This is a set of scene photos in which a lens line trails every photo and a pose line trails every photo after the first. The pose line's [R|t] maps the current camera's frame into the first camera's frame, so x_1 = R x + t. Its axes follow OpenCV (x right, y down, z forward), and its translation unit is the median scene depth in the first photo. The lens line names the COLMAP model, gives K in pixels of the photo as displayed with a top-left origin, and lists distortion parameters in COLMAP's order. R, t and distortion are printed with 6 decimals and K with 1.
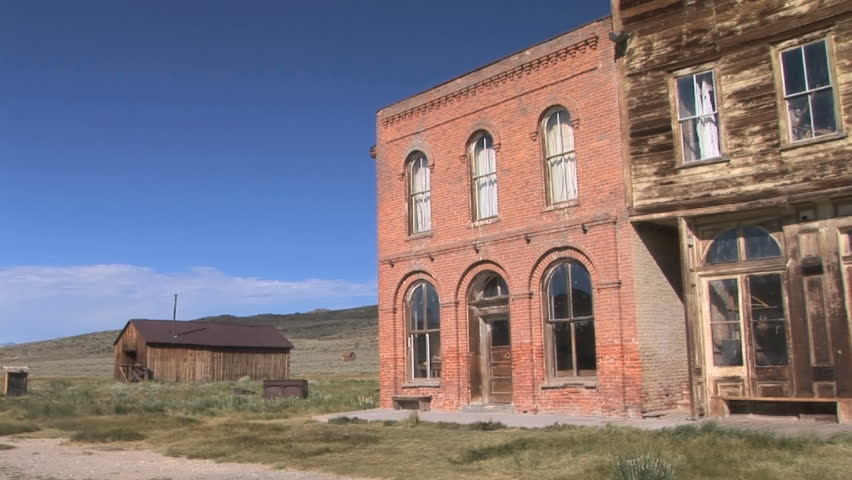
lens RADIAL K [[735.1, 0, 426.0], [0, 735.1, 240.0], [0, 0, 1]] dist [-0.153191, 0.003782]
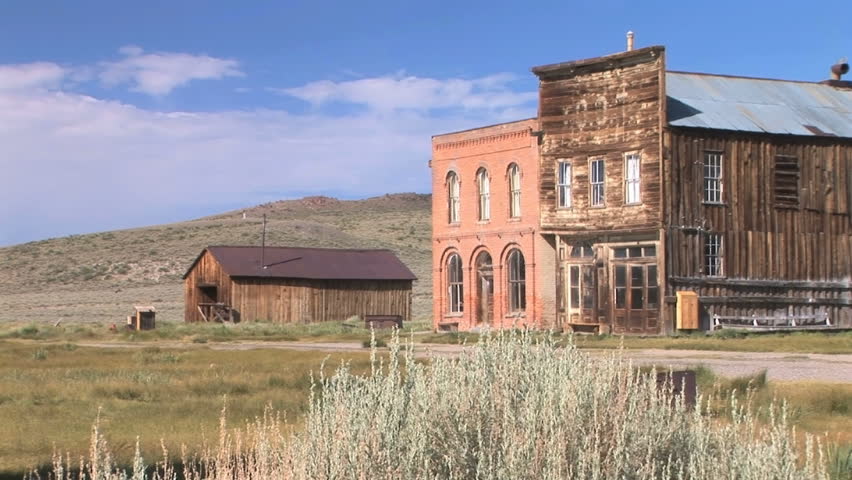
lens RADIAL K [[1619.6, 0, 426.0], [0, 1619.6, 240.0], [0, 0, 1]] dist [-0.010795, -0.049624]
pose [[0.980169, 0.005914, -0.198076, 0.772824], [0.019674, 0.991712, 0.126968, -0.517593], [0.197185, -0.128347, 0.971929, -3.009423]]
